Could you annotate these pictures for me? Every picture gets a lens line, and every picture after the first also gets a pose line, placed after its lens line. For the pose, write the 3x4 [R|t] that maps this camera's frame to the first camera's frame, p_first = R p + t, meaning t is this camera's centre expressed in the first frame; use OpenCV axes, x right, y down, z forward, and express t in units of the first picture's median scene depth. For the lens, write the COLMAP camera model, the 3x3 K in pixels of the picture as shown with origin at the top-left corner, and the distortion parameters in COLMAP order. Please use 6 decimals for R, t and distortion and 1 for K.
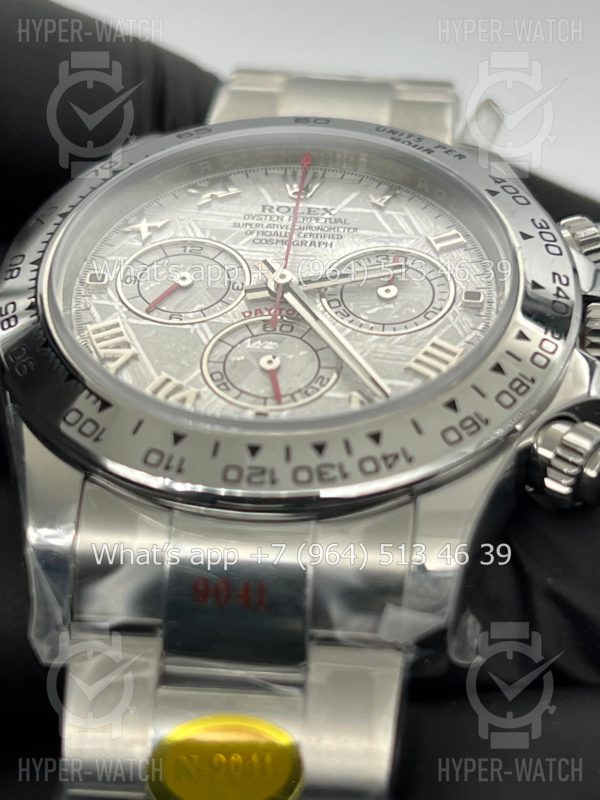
lens RADIAL K [[1901.1, 0, 300.0], [0, 1901.1, 400.0], [0, 0, 1]] dist [0.230596, -0.855496]
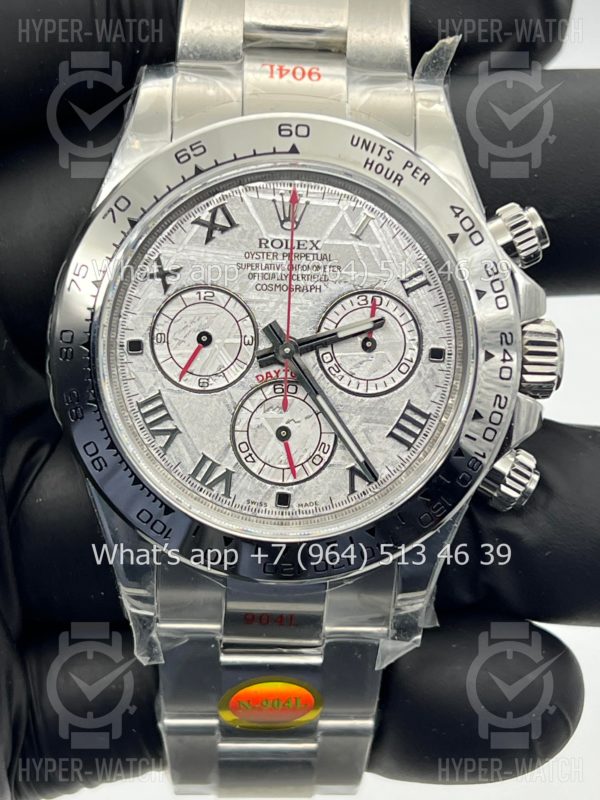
lens RADIAL K [[1901.1, 0, 300.0], [0, 1901.1, 400.0], [0, 0, 1]] dist [0.230596, -0.855496]
pose [[0.993690, -0.085645, 0.072417, -0.095647], [0.002953, 0.665432, 0.746452, -0.993201], [-0.112119, -0.741529, 0.661487, 0.153181]]
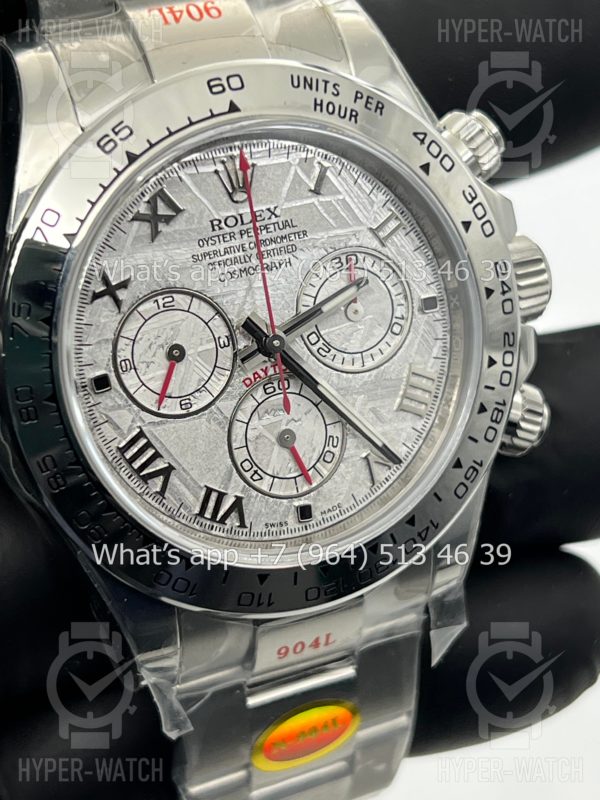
lens RADIAL K [[1901.1, 0, 300.0], [0, 1901.1, 400.0], [0, 0, 1]] dist [0.230596, -0.855496]
pose [[0.878729, -0.338134, 0.336900, -0.369939], [-0.073482, 0.601569, 0.795434, -0.902100], [-0.471632, -0.723727, 0.503769, 0.449107]]
